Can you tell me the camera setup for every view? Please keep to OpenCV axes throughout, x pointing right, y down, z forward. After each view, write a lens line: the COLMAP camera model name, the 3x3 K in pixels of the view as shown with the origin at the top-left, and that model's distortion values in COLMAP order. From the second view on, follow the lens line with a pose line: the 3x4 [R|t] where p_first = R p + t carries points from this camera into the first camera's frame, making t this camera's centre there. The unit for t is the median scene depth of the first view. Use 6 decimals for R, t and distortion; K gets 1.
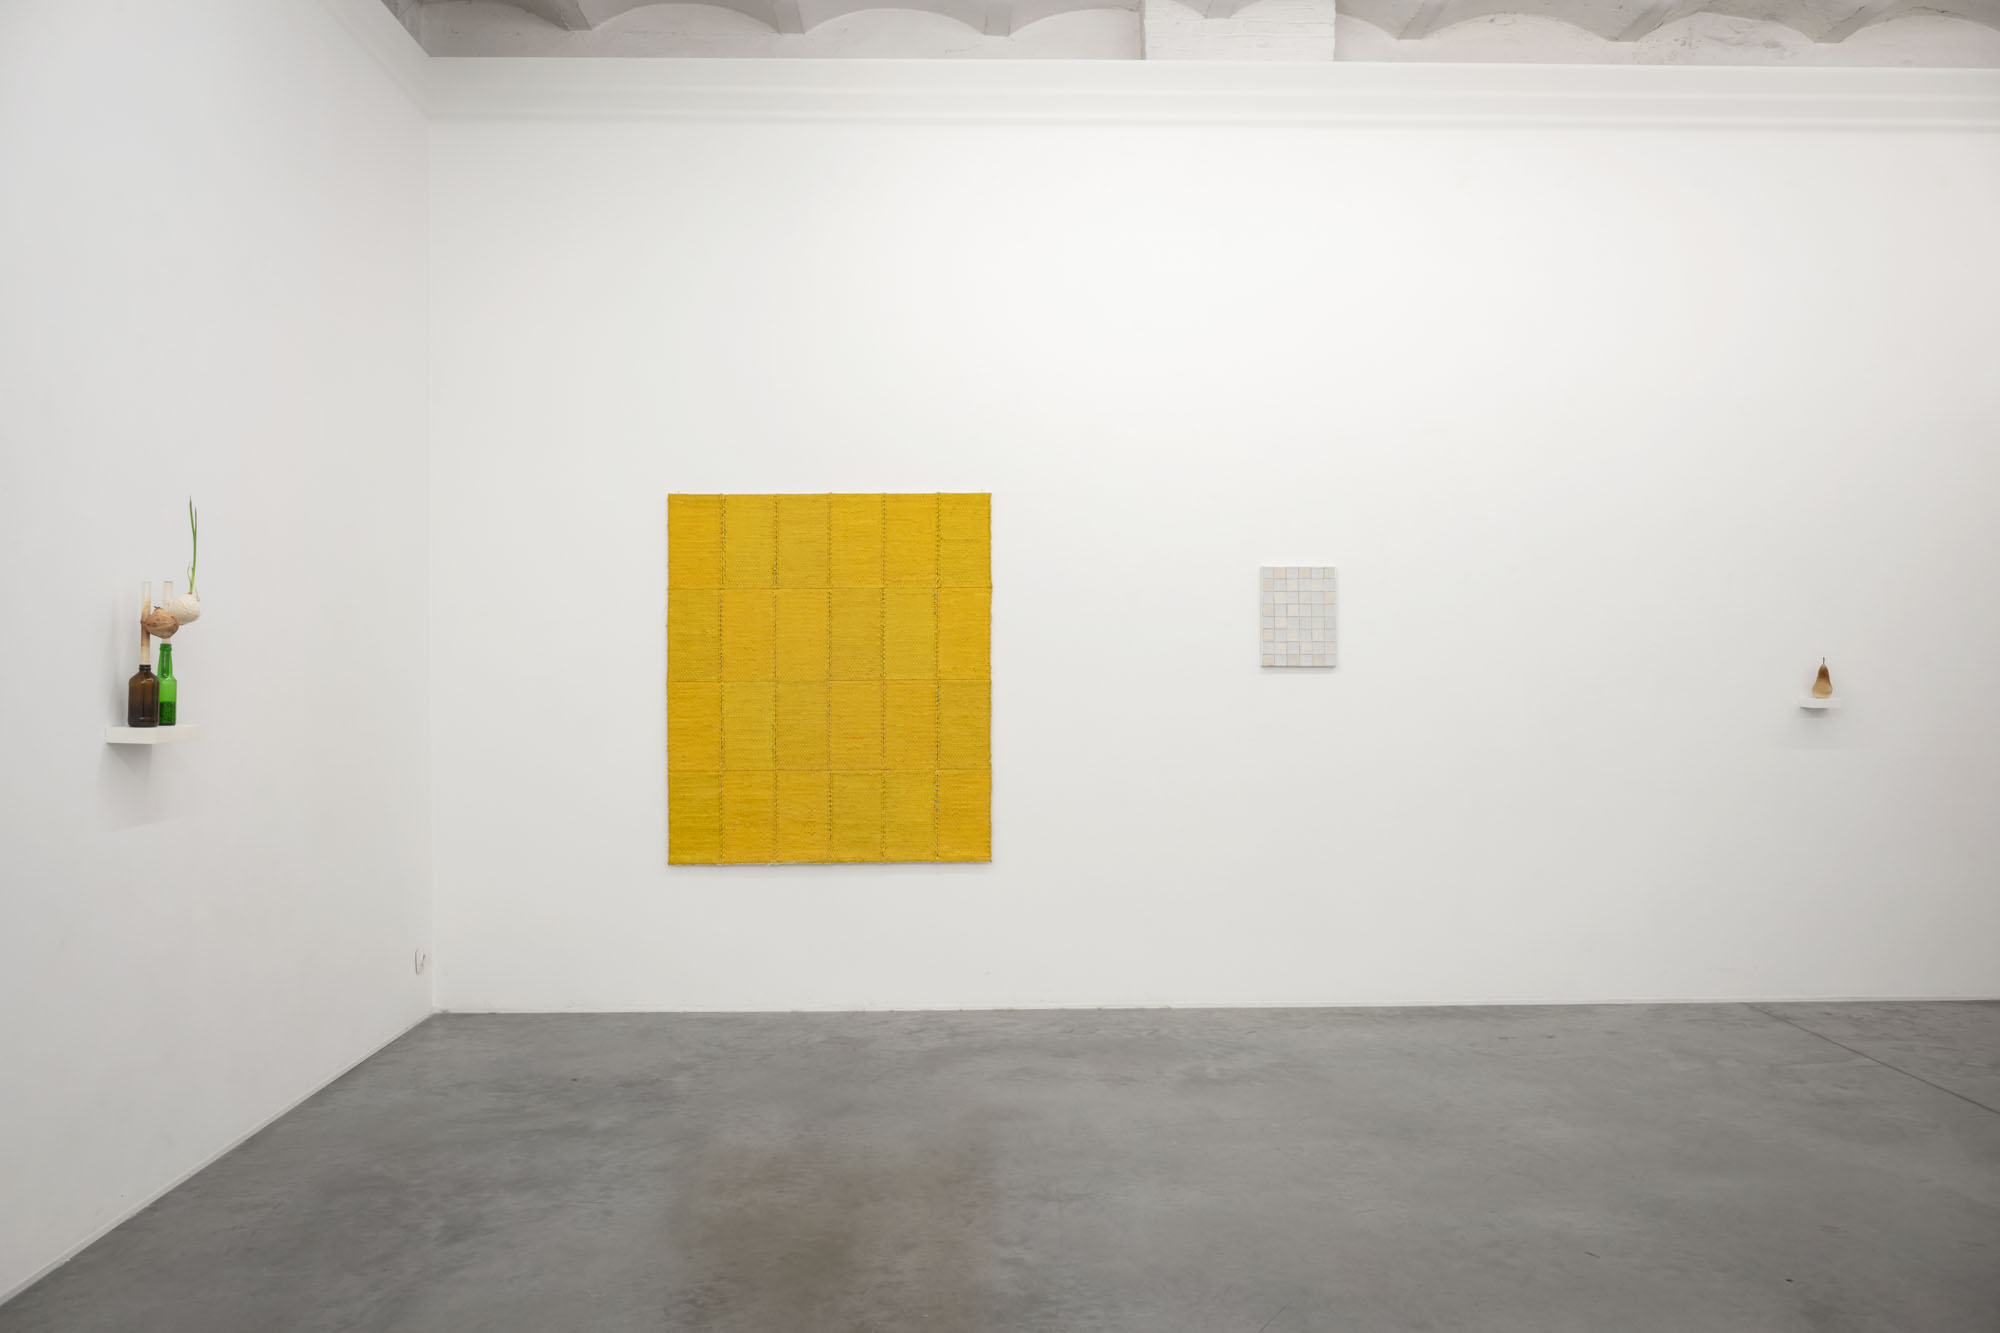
lens RADIAL K [[1518.4, 0, 986.9], [0, 1518.4, 664.1], [0, 0, 1]] dist [0.009060, -0.009126]
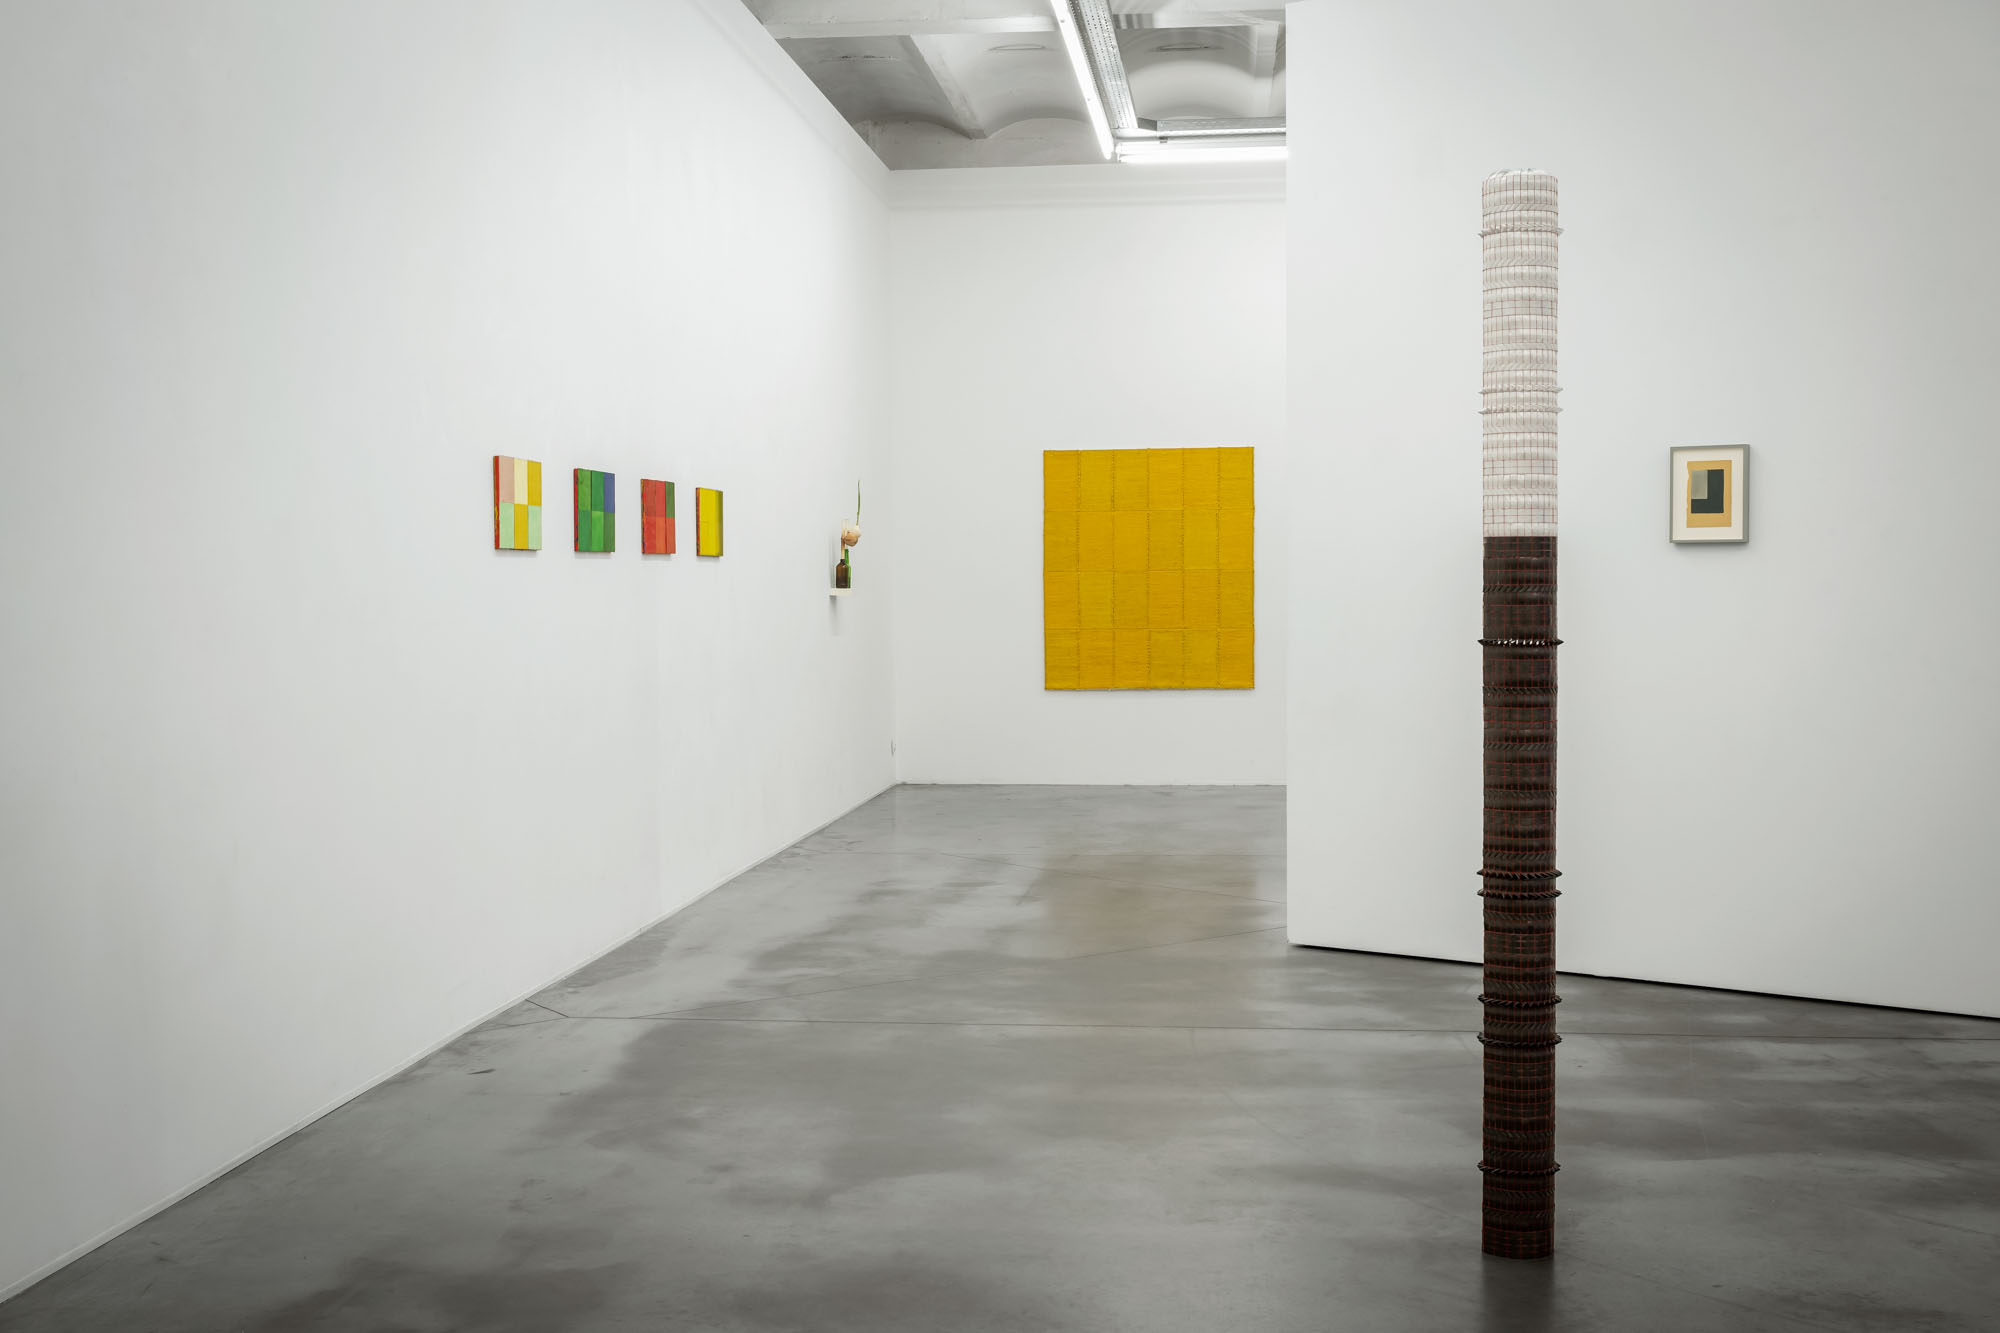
lens RADIAL K [[2551.1, 0, 1001.9], [0, 2551.1, 658.9], [0, 0, 1]] dist [-0.015635, 0.000000]
pose [[0.991386, -0.000231, -0.130970, 0.087590], [0.004500, 0.999468, 0.032303, 0.016196], [0.130893, -0.032614, 0.990860, -1.581022]]
